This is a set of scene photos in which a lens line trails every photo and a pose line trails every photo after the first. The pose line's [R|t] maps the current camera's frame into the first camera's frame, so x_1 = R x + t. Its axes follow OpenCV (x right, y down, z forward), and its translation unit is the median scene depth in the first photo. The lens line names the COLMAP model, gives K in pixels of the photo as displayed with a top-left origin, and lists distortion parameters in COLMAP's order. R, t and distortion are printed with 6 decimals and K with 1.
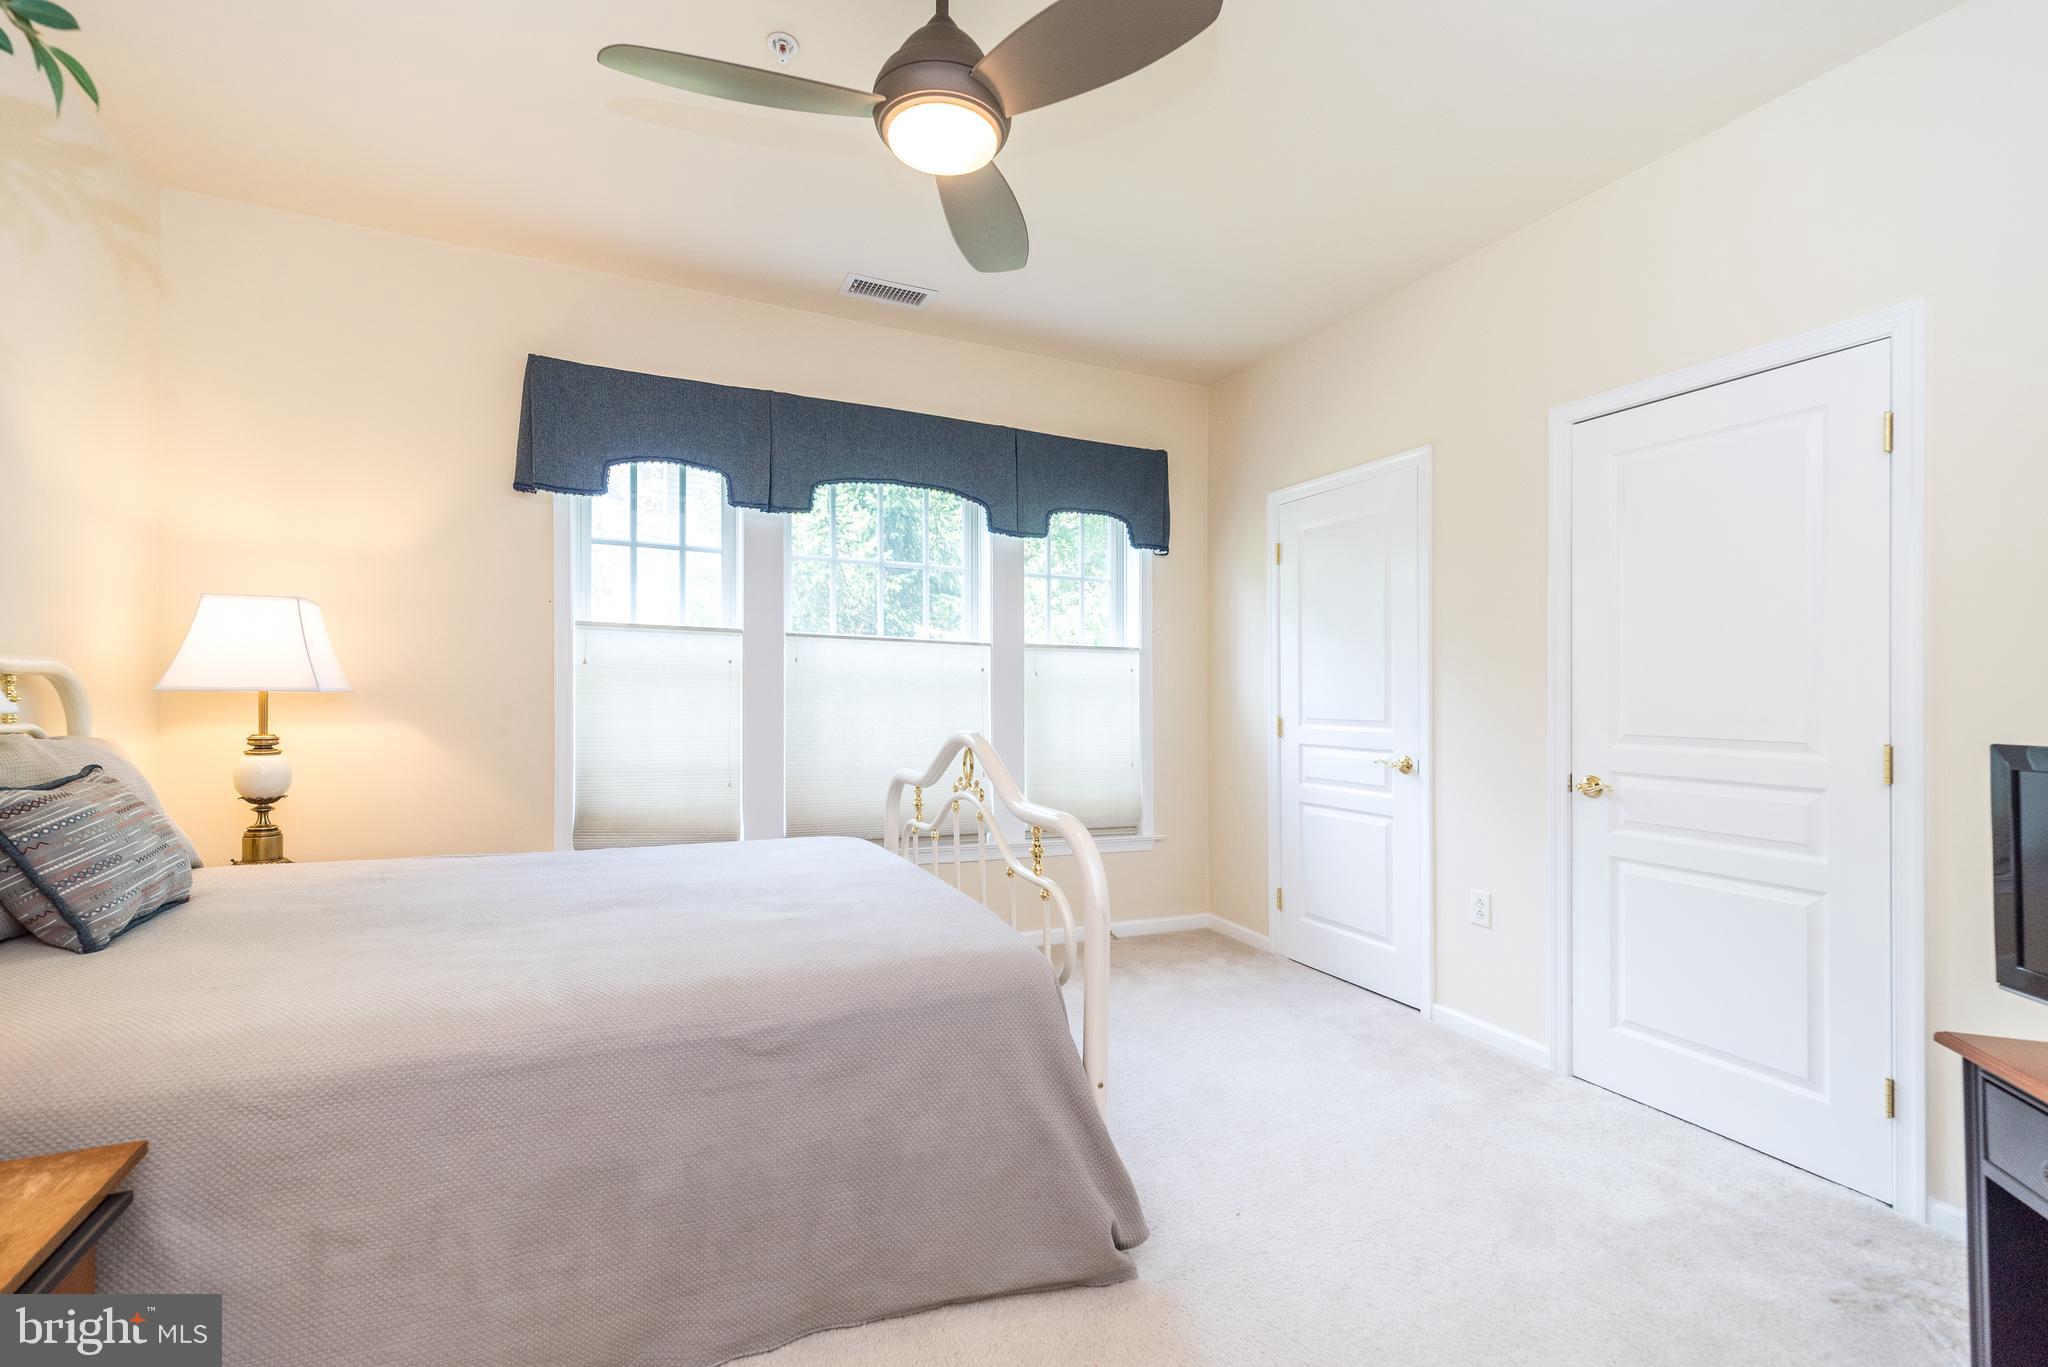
lens RADIAL K [[884.6, 0, 1003.0], [0, 884.6, 713.2], [0, 0, 1]] dist [0.000046, -0.000030]
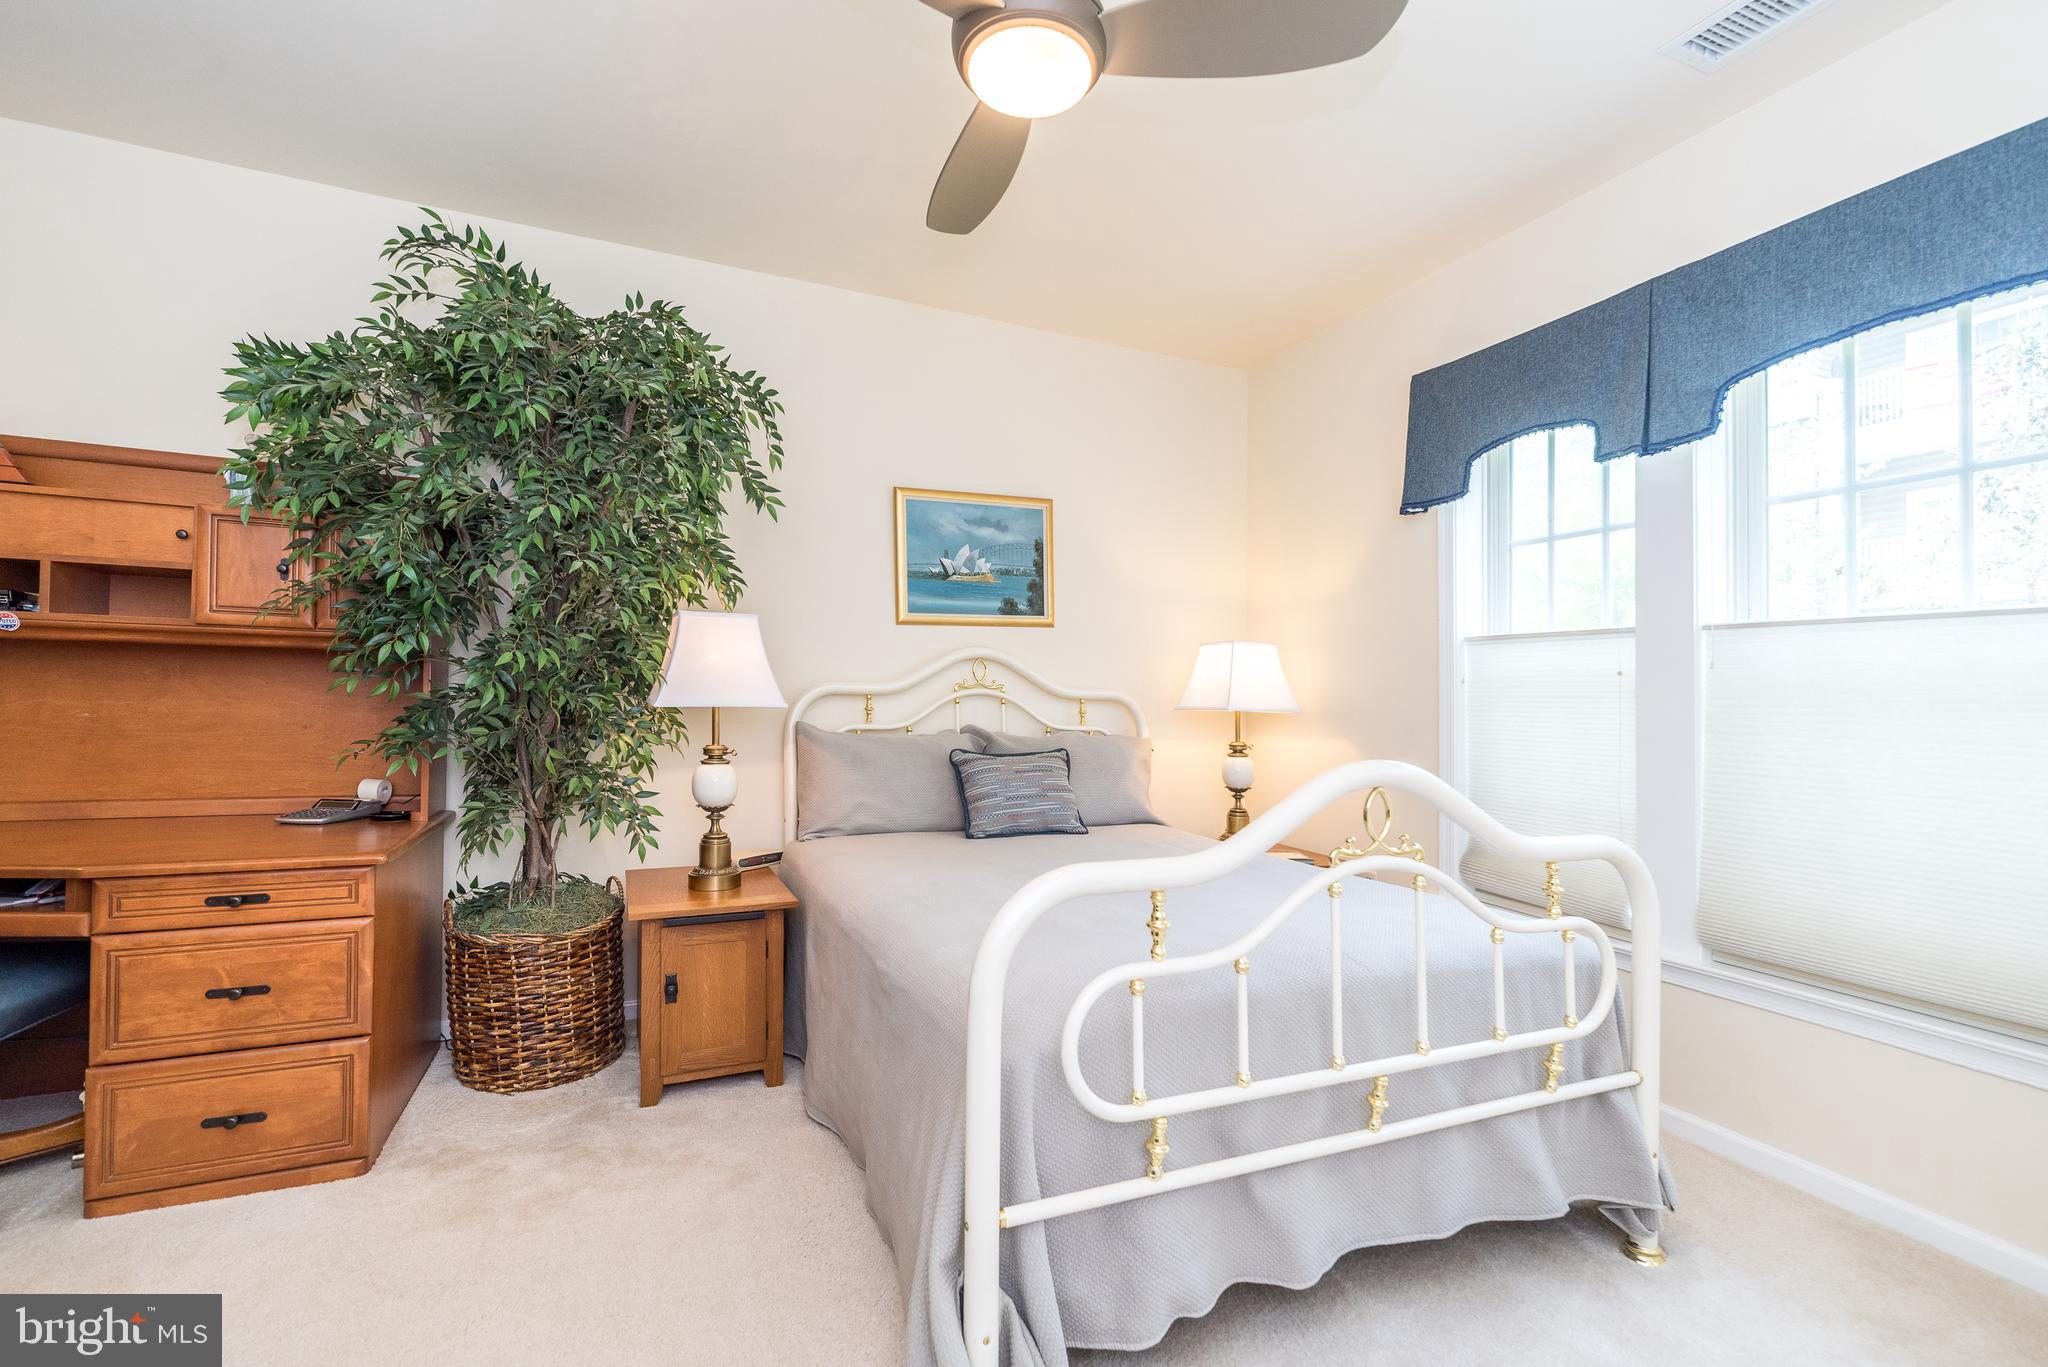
lens RADIAL K [[894.3, 0, 1020.0], [0, 894.3, 691.2], [0, 0, 1]] dist [0.003380, 0.000788]
pose [[-0.017406, -0.027236, -0.999477, 0.468841], [-0.043393, 0.998708, -0.026460, -0.002712], [0.998906, 0.042910, -0.018565, 0.571347]]
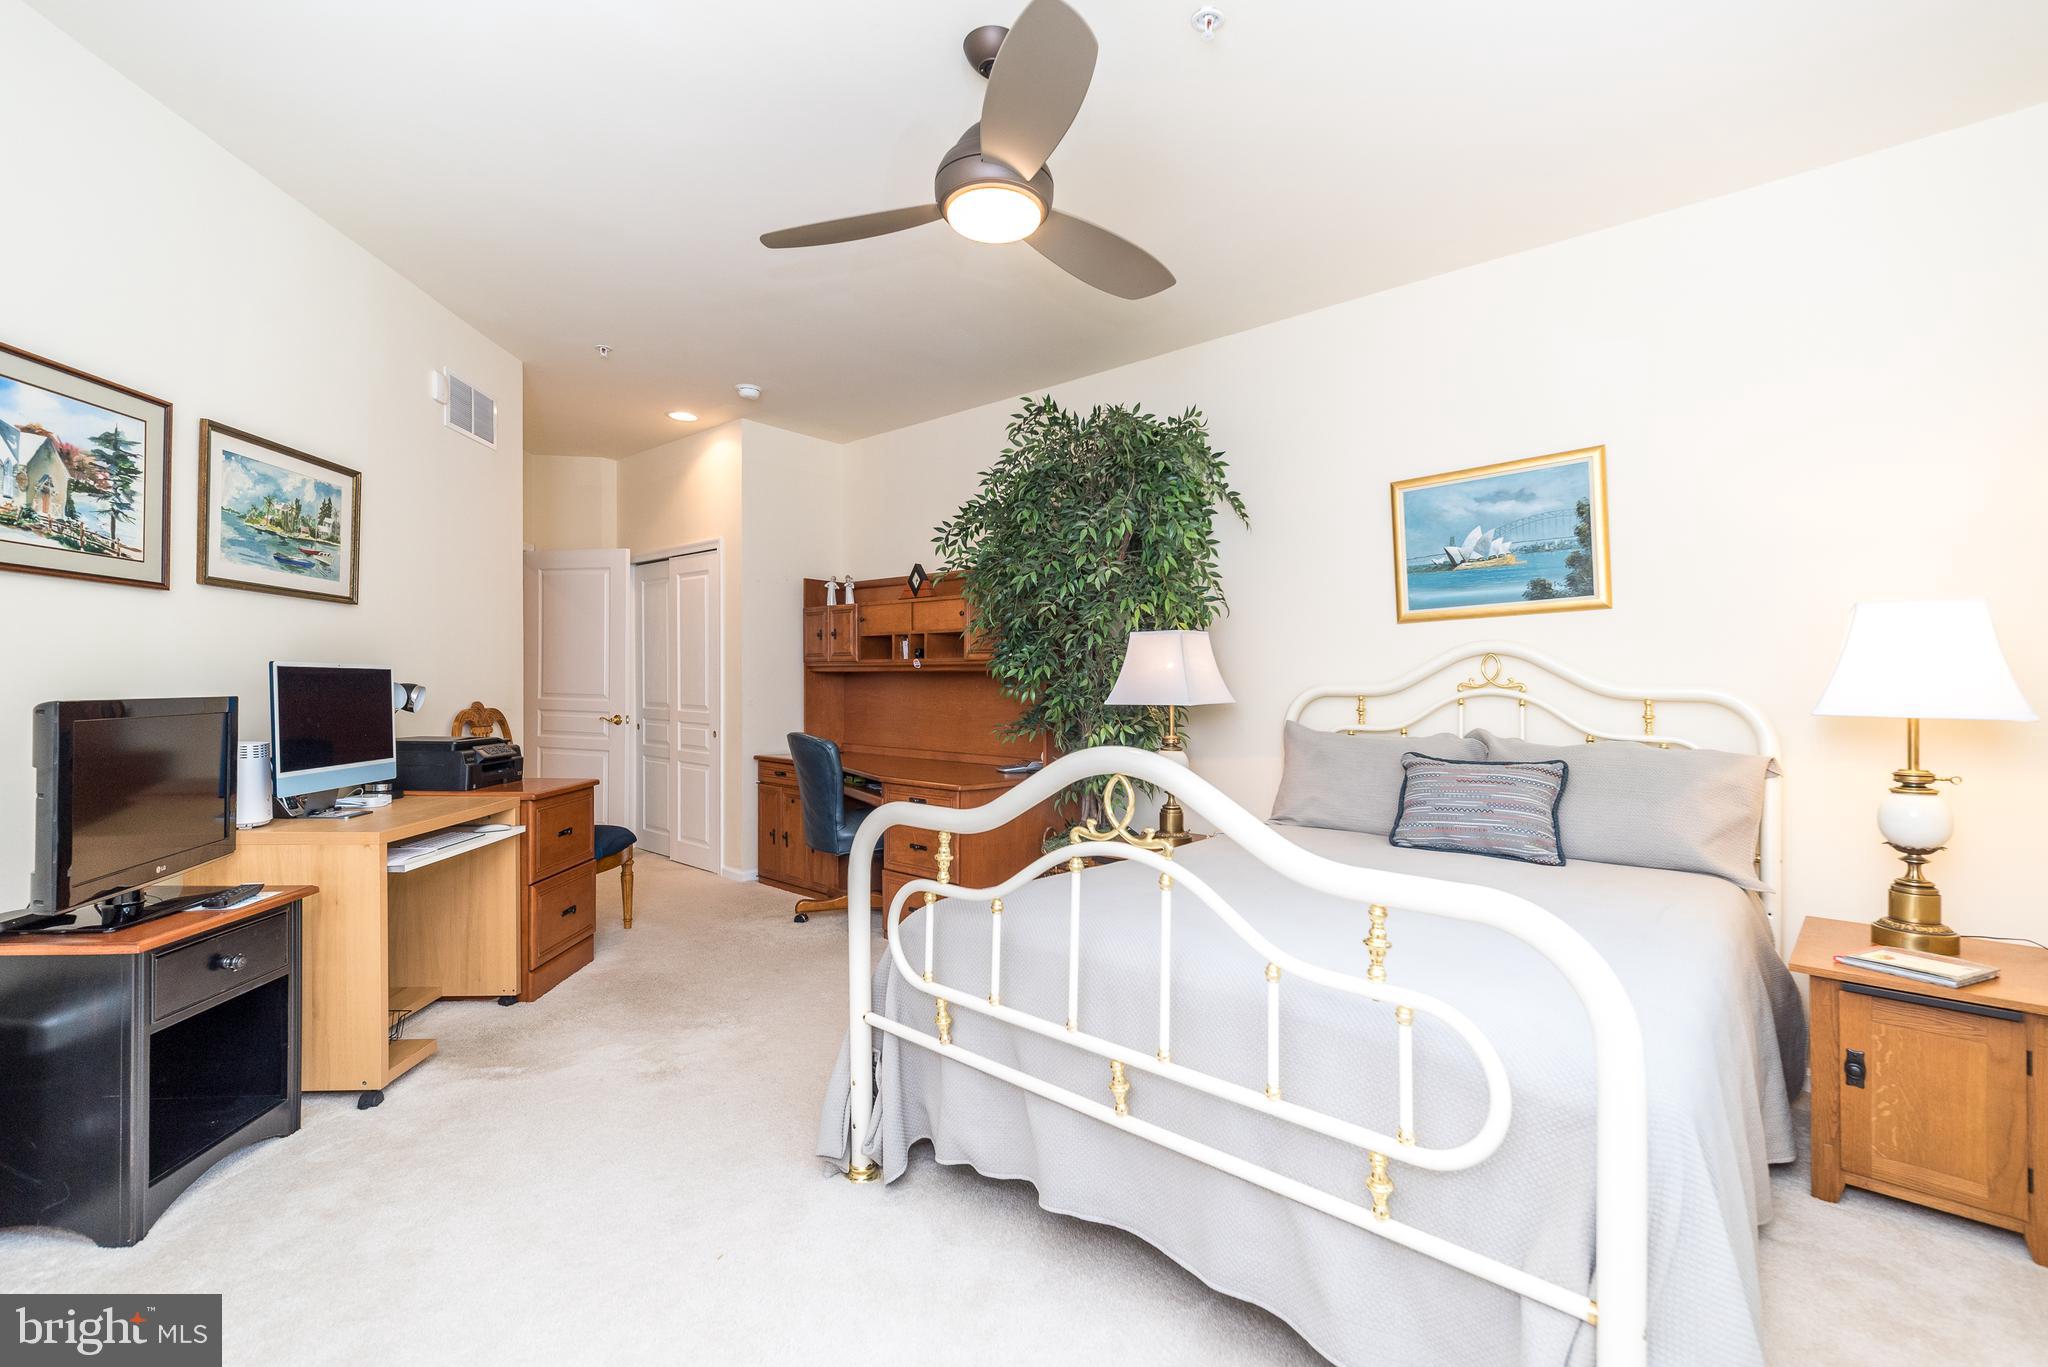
lens RADIAL K [[879.3, 0, 1024.9], [0, 879.3, 731.5], [0, 0, 1]] dist [0.021154, 0.000263]
pose [[-0.907256, -0.005468, -0.420542, 0.227270], [-0.035867, 0.997279, 0.064412, -0.029970], [0.419046, 0.073522, -0.904984, 1.177308]]
